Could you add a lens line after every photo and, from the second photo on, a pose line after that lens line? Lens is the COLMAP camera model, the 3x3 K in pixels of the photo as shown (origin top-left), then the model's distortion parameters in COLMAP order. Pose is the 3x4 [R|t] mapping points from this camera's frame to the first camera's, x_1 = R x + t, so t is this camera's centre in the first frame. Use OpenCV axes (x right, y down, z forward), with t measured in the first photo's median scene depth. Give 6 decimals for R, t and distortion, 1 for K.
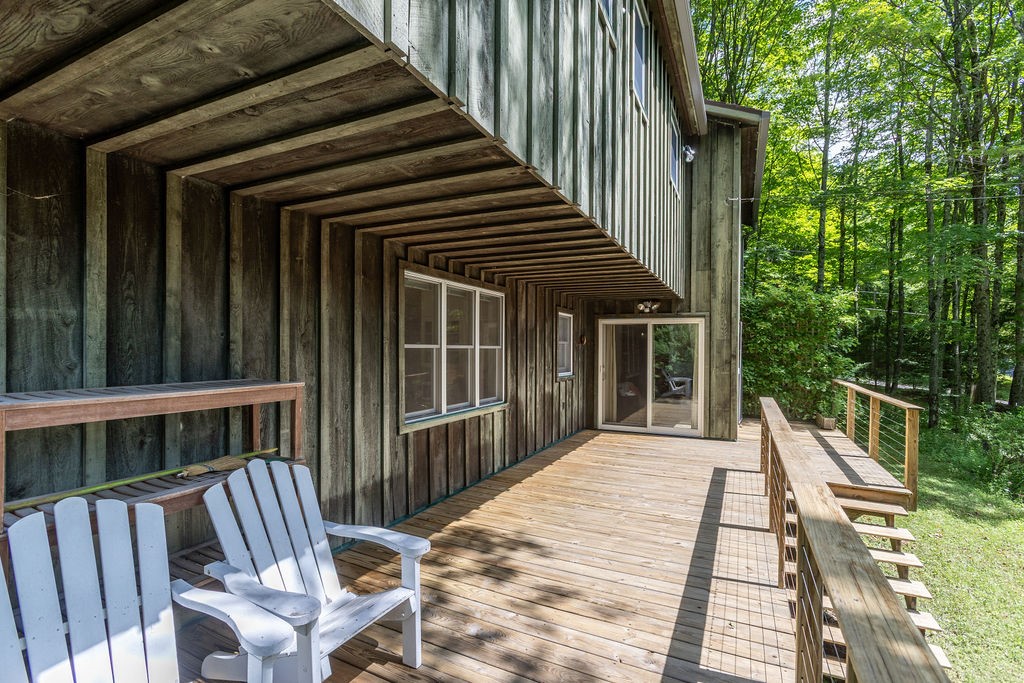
lens RADIAL K [[470.7, 0, 511.7], [0, 470.7, 347.6], [0, 0, 1]] dist [0.000595, 0.000006]
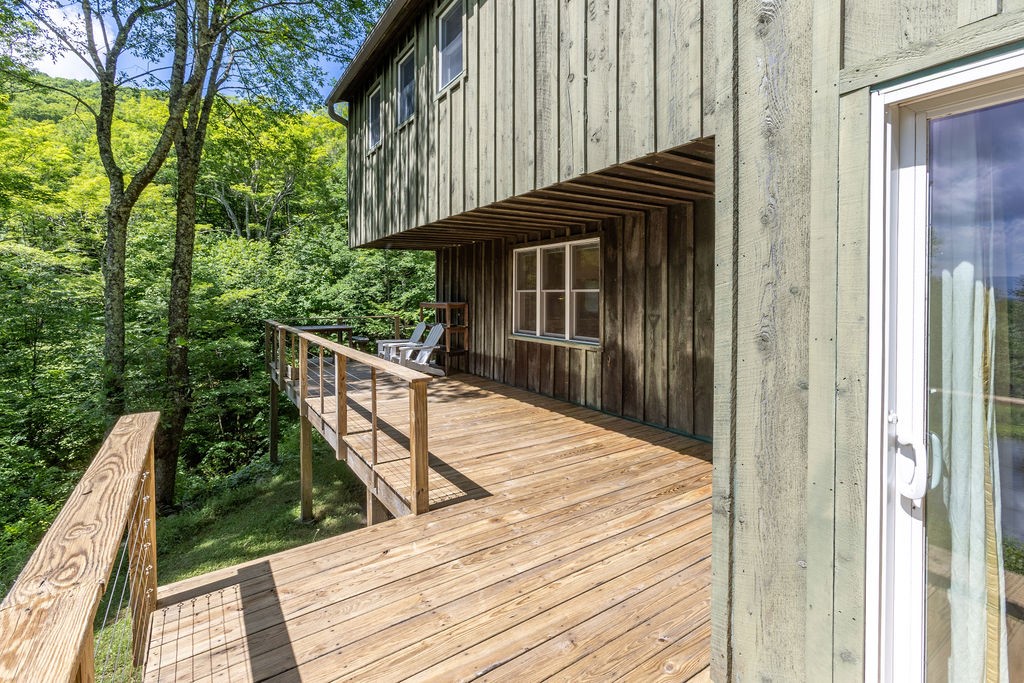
lens RADIAL K [[470.7, 0, 518.4], [0, 470.7, 297.6], [0, 0, 1]] dist [0.000595, 0.000006]
pose [[-0.508699, -0.000846, -0.860944, 1.069516], [-0.005255, 0.999984, 0.002122, 0.014931], [0.860928, 0.005603, -0.508696, 1.549735]]
